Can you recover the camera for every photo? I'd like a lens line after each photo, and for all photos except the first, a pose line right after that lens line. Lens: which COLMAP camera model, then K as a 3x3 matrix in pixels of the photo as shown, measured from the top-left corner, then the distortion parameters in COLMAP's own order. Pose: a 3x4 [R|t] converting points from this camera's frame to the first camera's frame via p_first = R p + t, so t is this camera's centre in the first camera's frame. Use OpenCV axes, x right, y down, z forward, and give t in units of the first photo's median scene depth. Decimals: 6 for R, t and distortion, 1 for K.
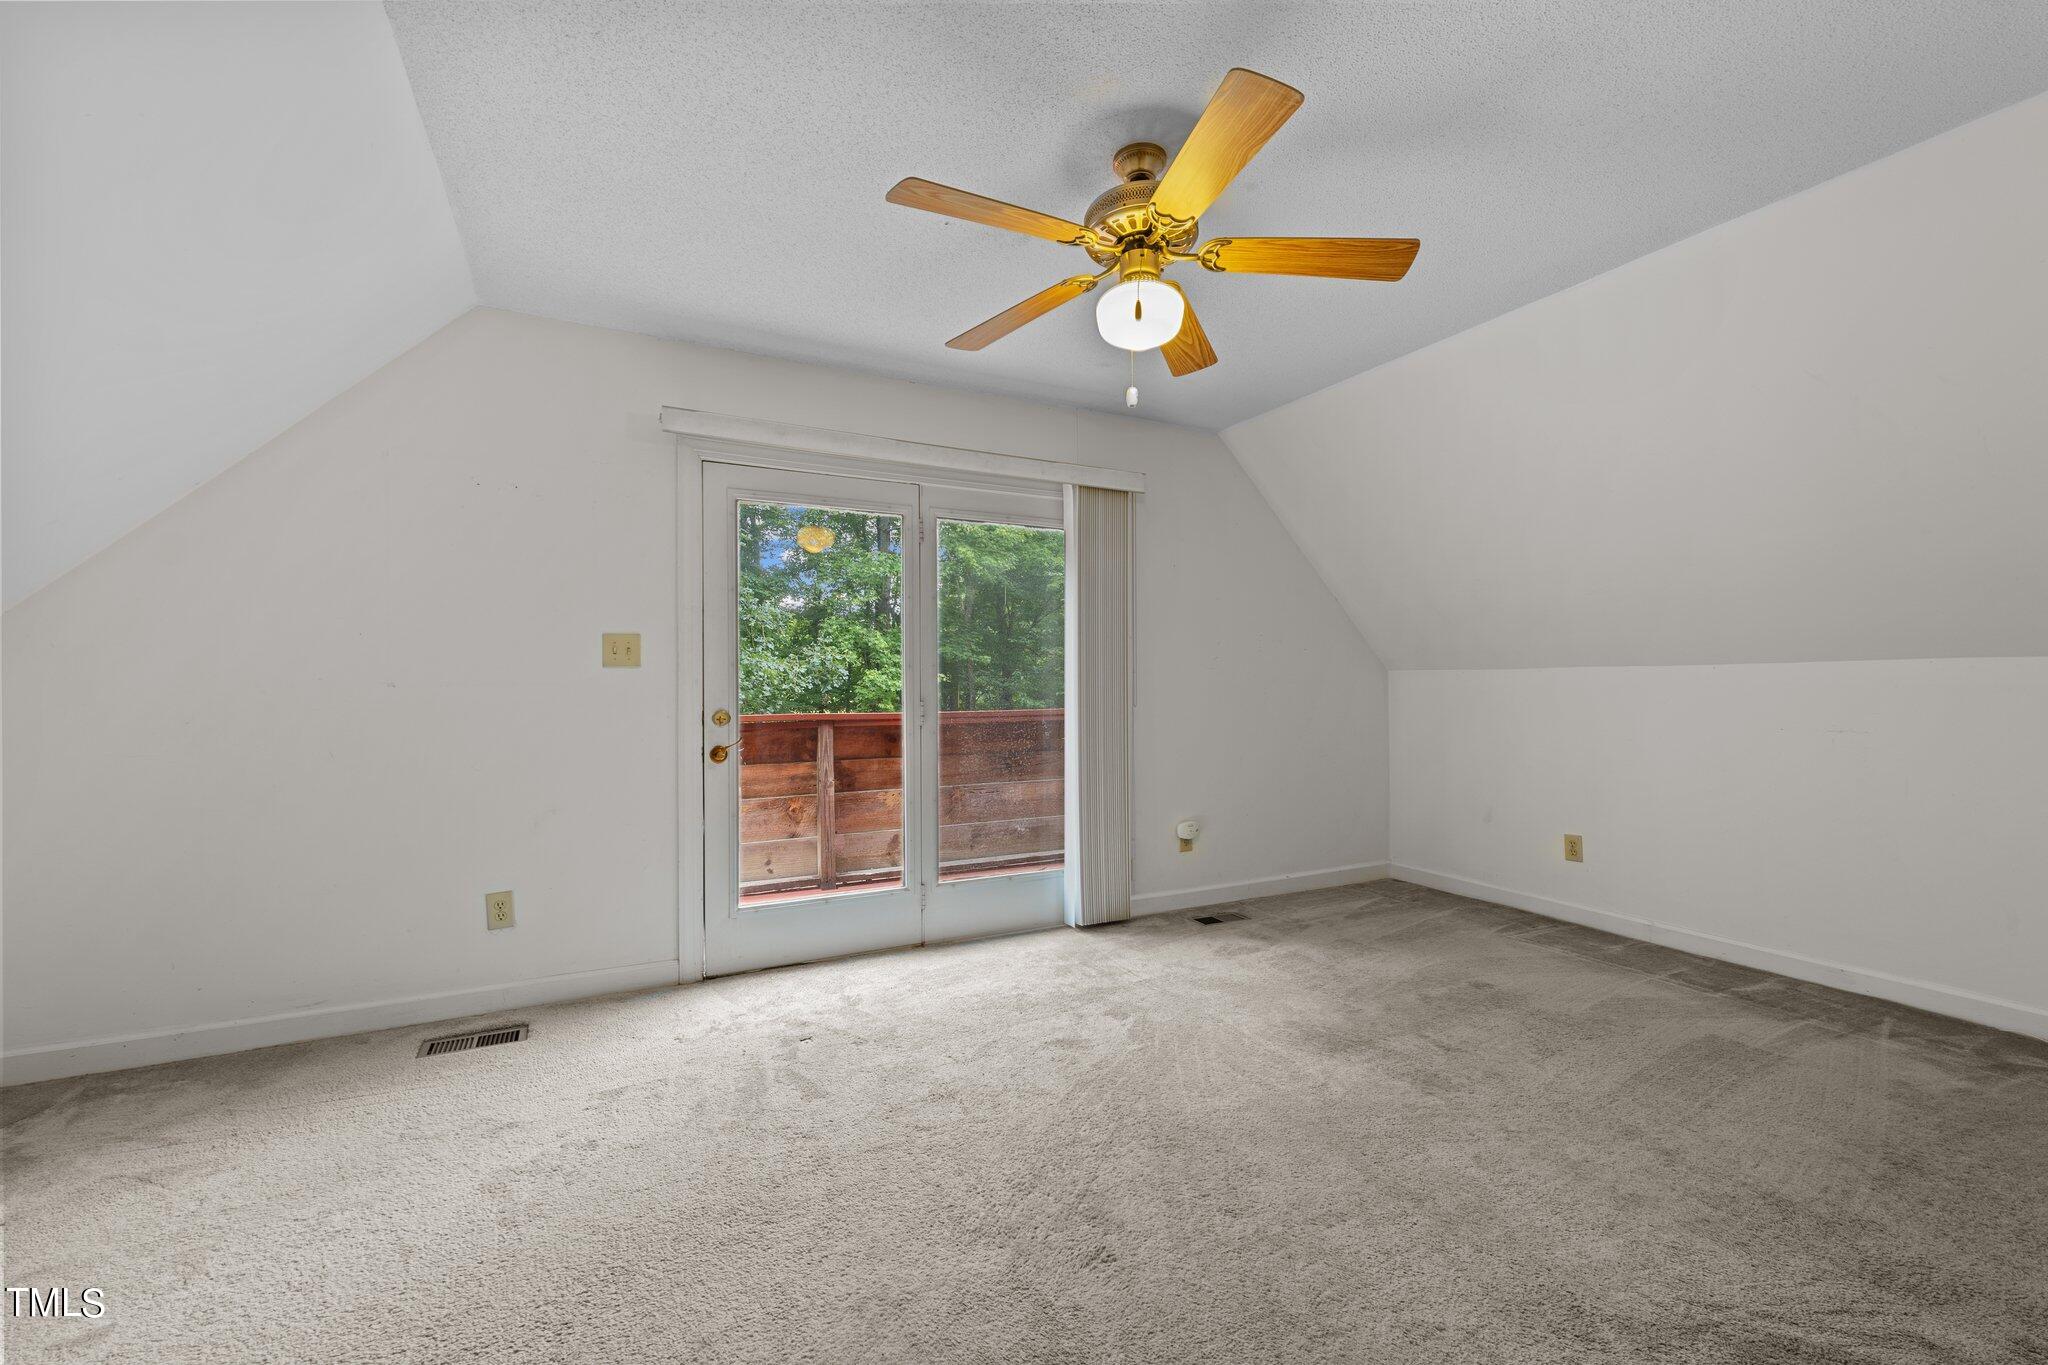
lens RADIAL K [[847.0, 0, 1026.4], [0, 847.0, 680.0], [0, 0, 1]] dist [0.001785, -0.000535]
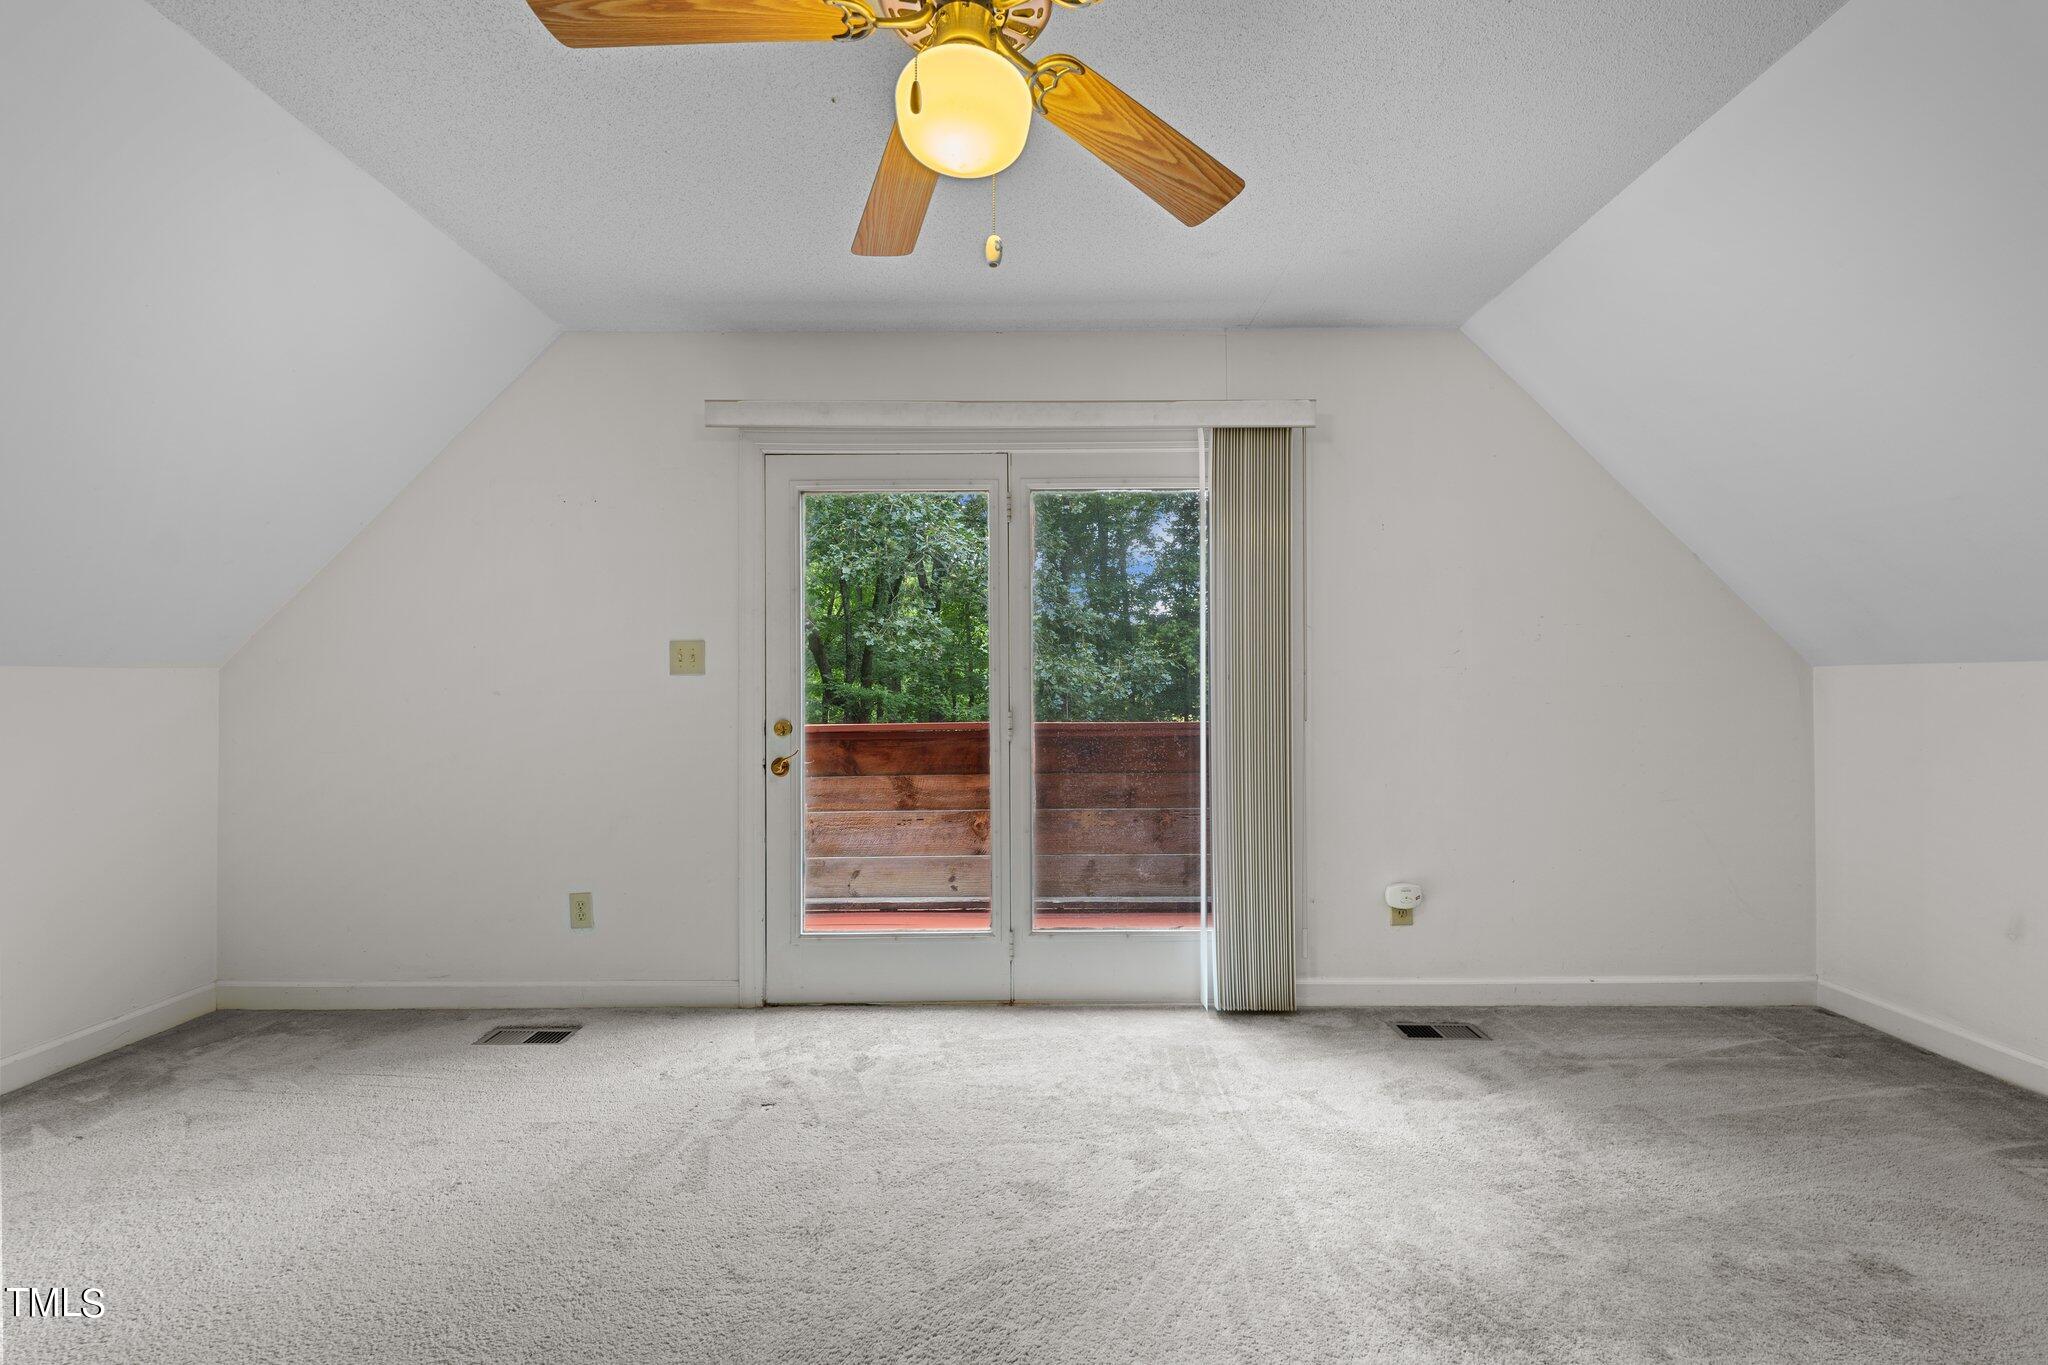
lens RADIAL K [[847.0, 0, 1024.0], [0, 847.0, 687.7], [0, 0, 1]] dist [0.001785, -0.000535]
pose [[0.890533, -0.003399, -0.454906, 0.276528], [0.004444, 0.999989, 0.001228, 0.000788], [0.454897, -0.003115, 0.890539, 0.269081]]
